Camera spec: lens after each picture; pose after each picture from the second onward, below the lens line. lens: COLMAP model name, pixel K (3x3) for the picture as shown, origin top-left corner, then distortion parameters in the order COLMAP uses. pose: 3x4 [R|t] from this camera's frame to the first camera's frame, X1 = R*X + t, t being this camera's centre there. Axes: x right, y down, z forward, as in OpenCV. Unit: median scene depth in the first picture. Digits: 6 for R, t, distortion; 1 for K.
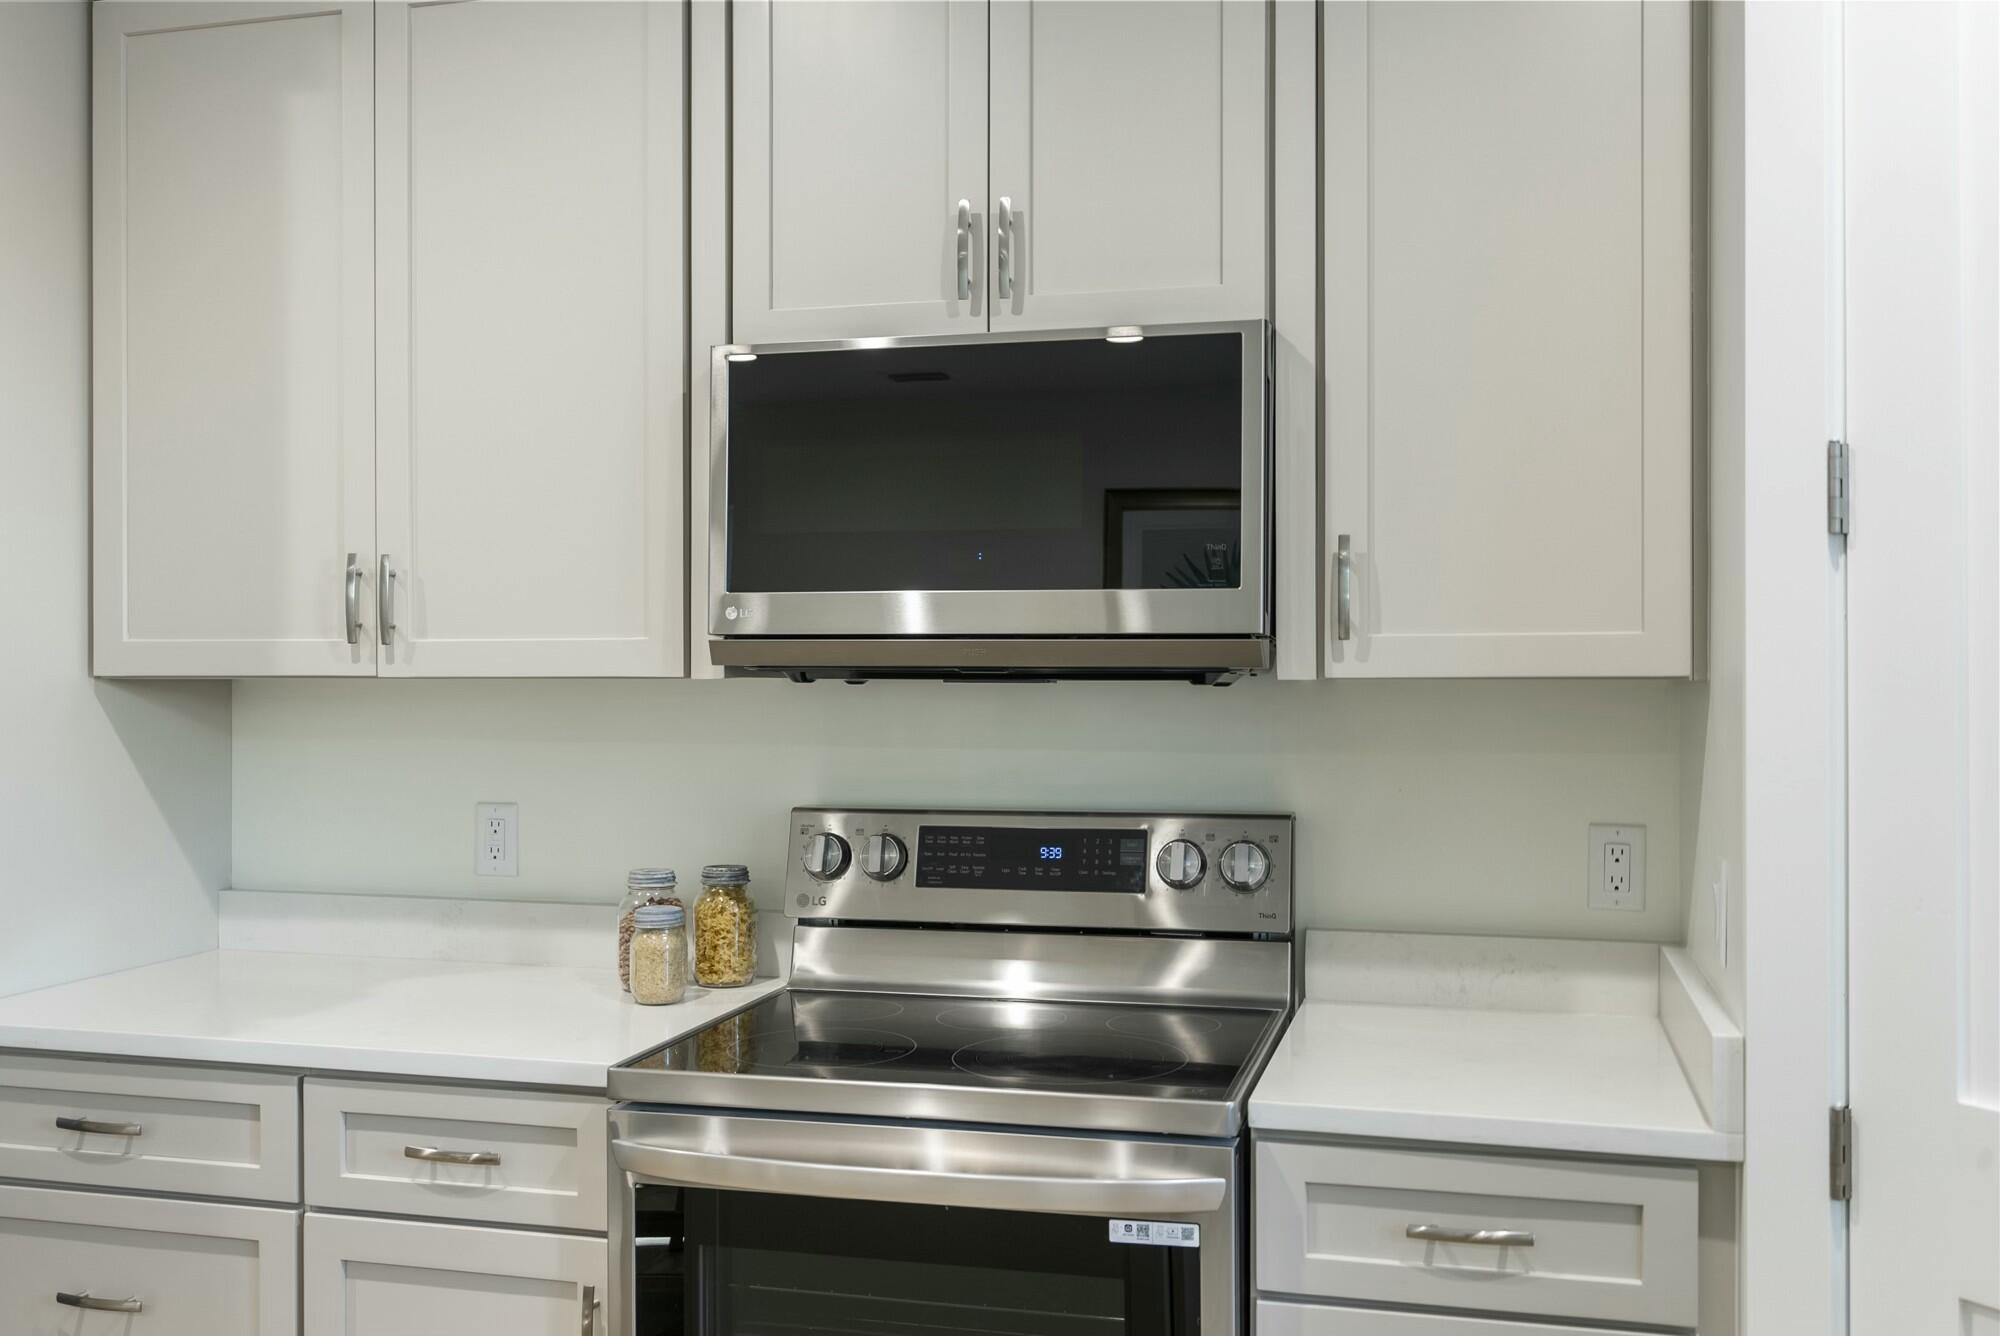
lens RADIAL K [[1717.1, 0, 1017.6], [0, 1717.1, 680.1], [0, 0, 1]] dist [-0.008576, -0.003248]
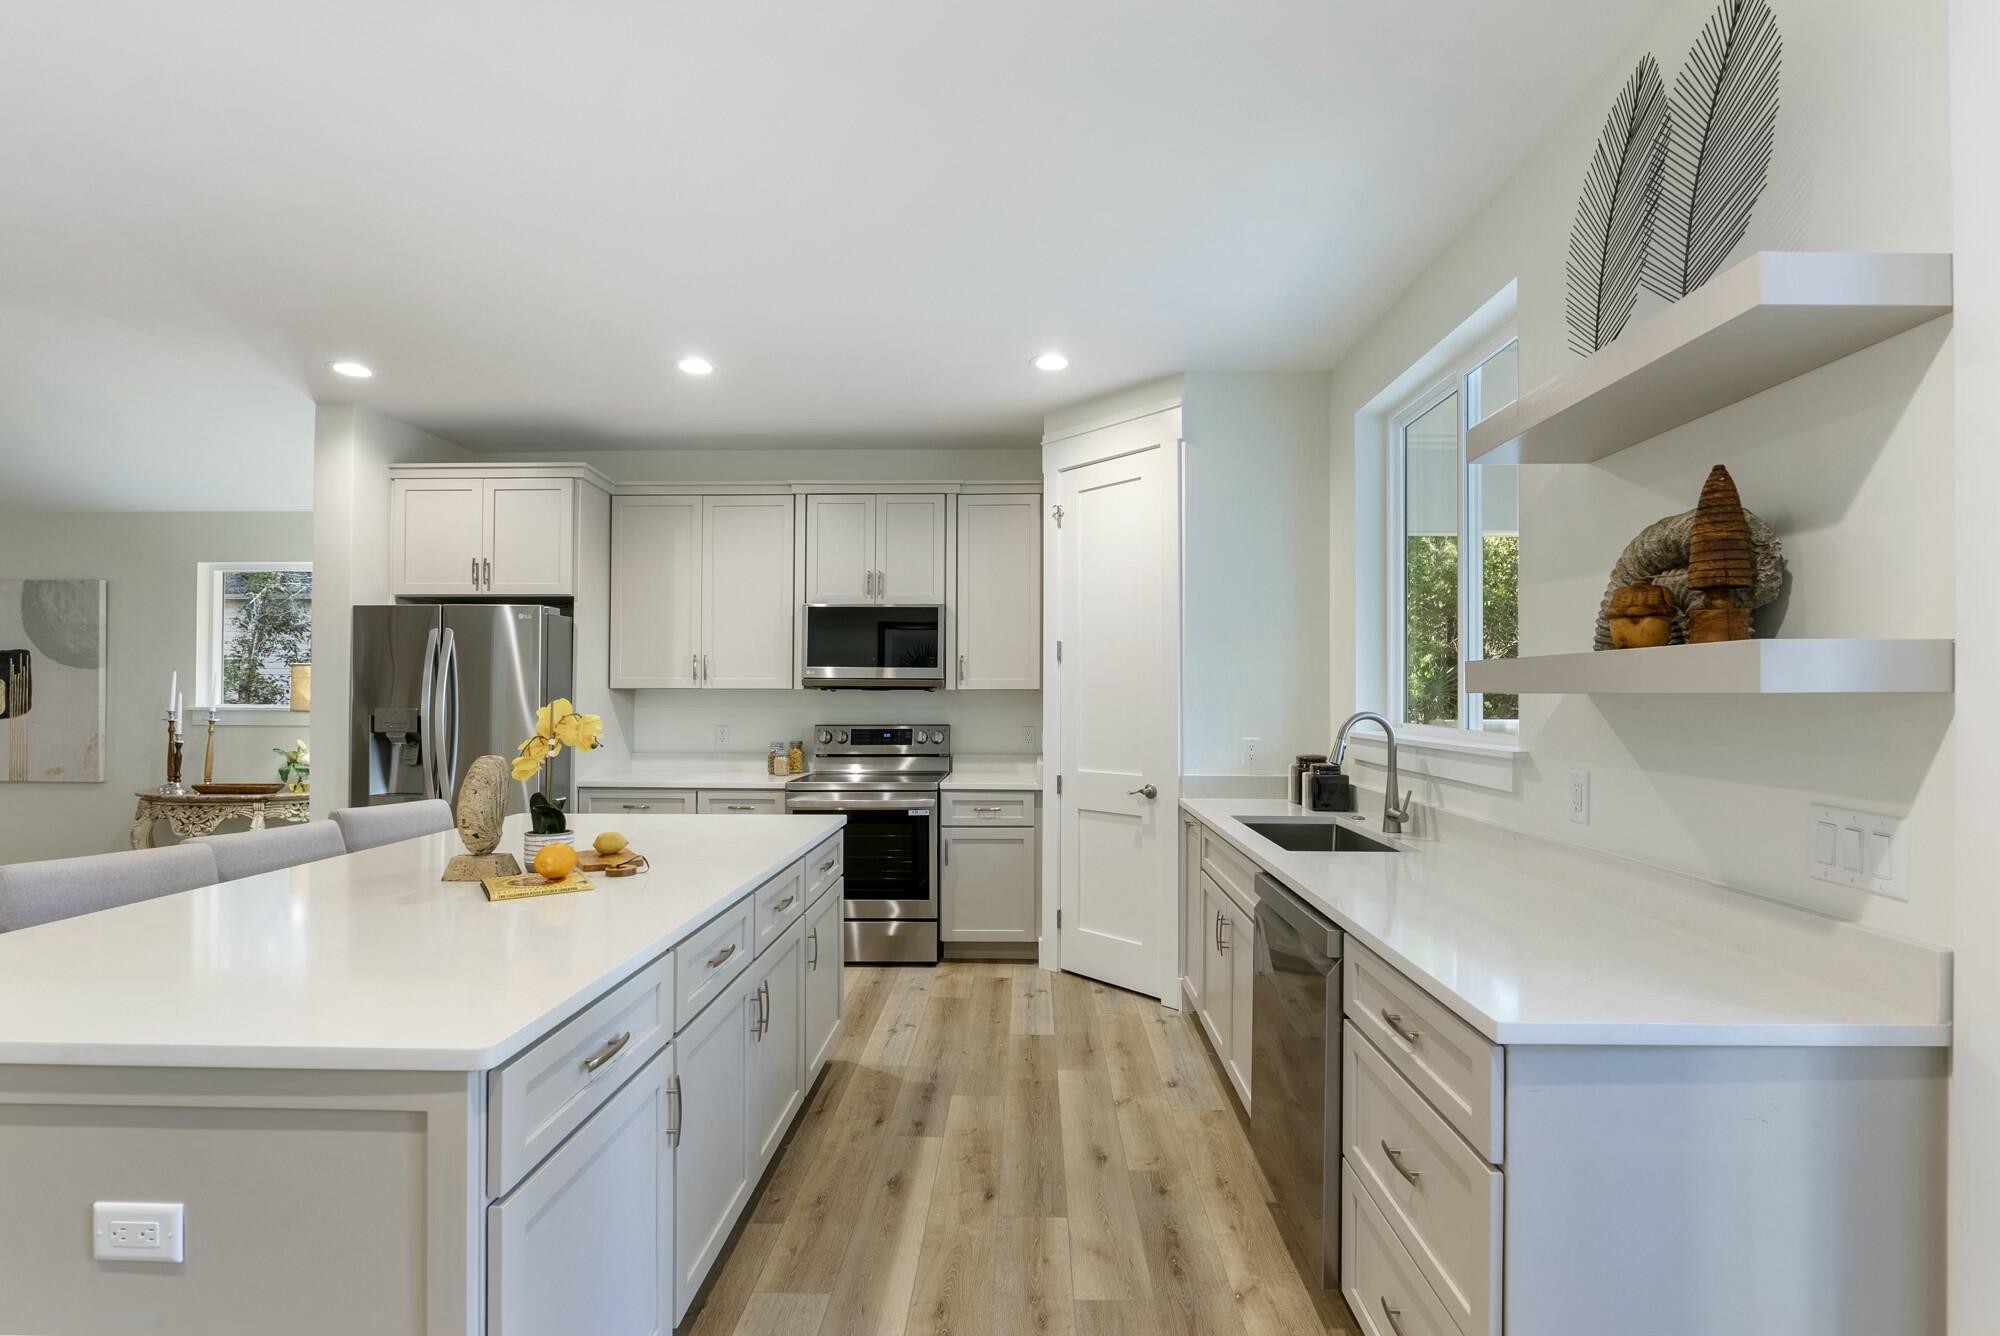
lens RADIAL K [[880.1, 0, 1010.3], [0, 880.1, 684.6], [0, 0, 1]] dist [-0.012166, 0.000117]
pose [[0.974225, 0.006443, 0.225488, -0.172293], [-0.002288, 0.999823, -0.018684, 0.025870], [-0.225568, 0.017687, 0.974067, -1.076114]]
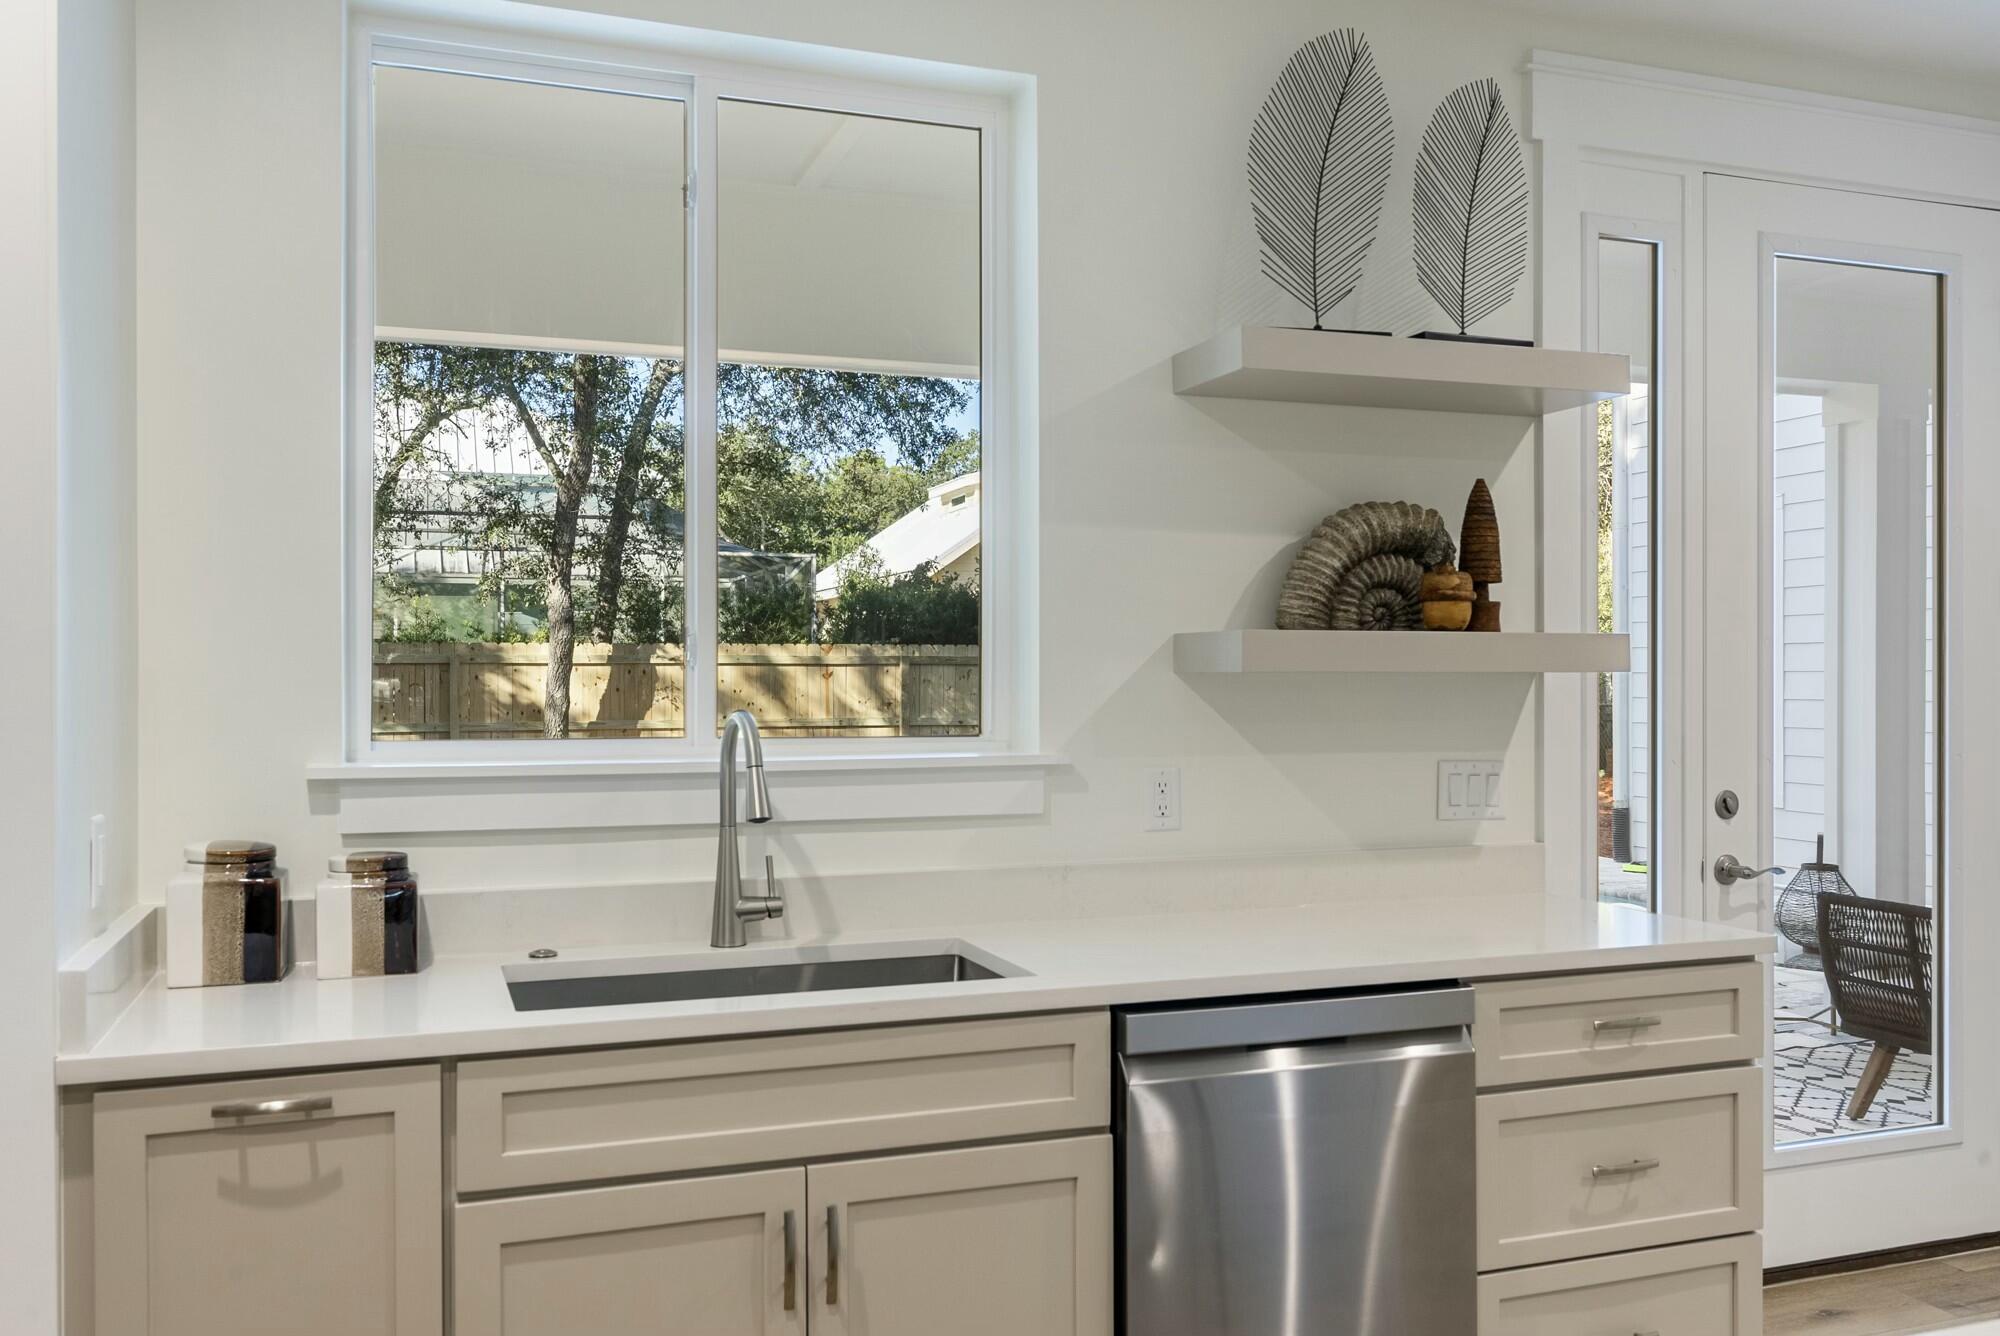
lens RADIAL K [[1625.9, 0, 1002.5], [0, 1625.9, 677.8], [0, 0, 1]] dist [-0.011731, 0.002686]
pose [[-0.561640, 0.002165, 0.827379, -0.447814], [0.010600, 0.999933, 0.004579, 0.013203], [-0.827314, 0.011342, -0.561625, 0.529194]]
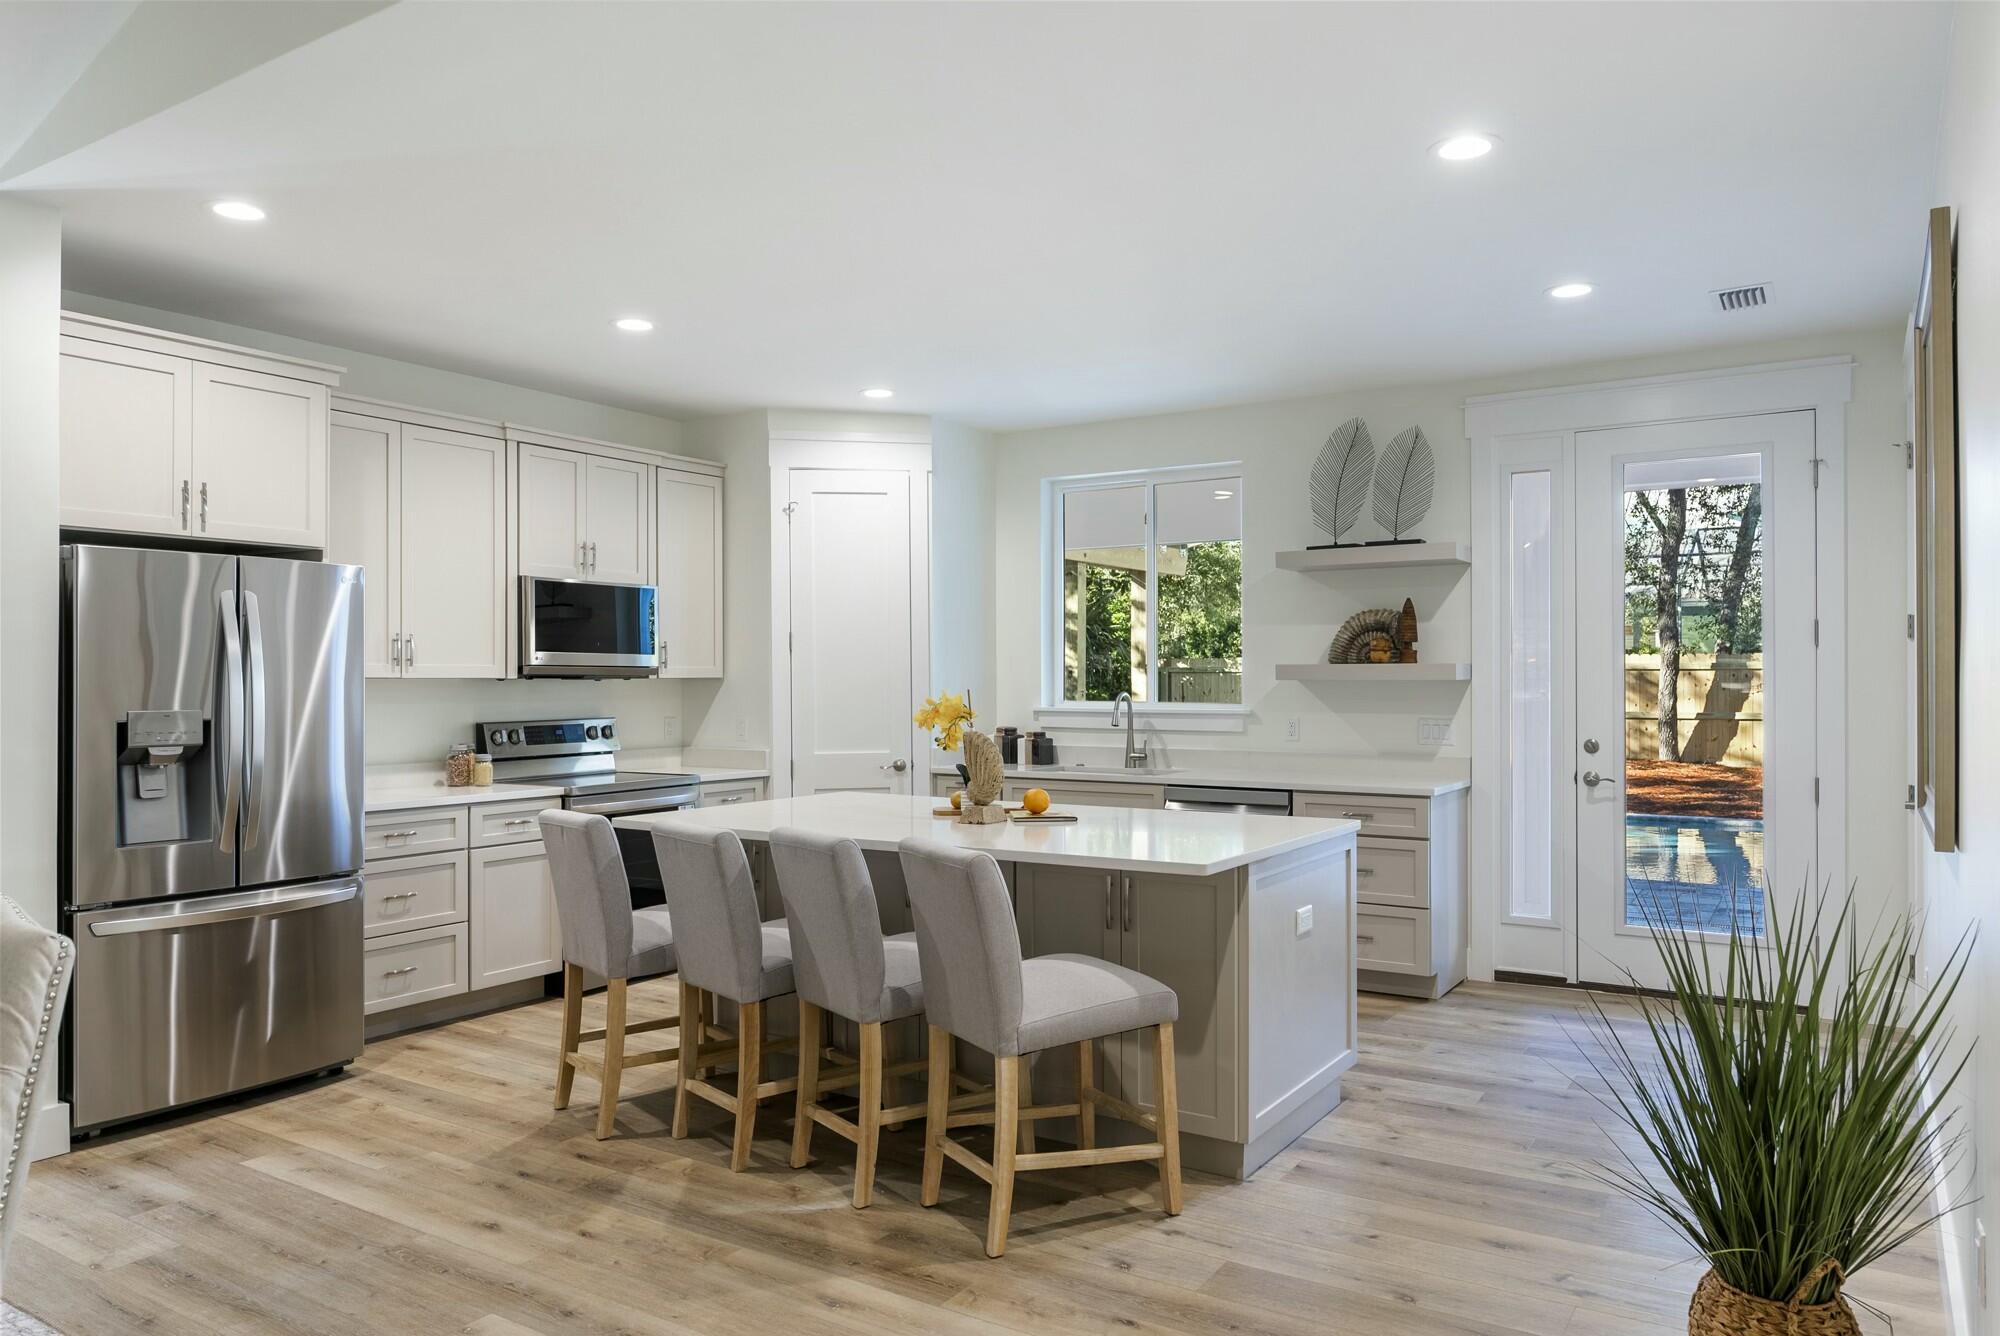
lens RADIAL K [[1335.7, 0, 997.0], [0, 1335.7, 663.2], [0, 0, 1]] dist [-0.003529, -0.000740]
pose [[0.325029, 0.012789, 0.945618, -2.325283], [0.009621, 0.999812, -0.016829, 0.022210], [-0.945655, 0.014568, 0.324845, -0.668538]]
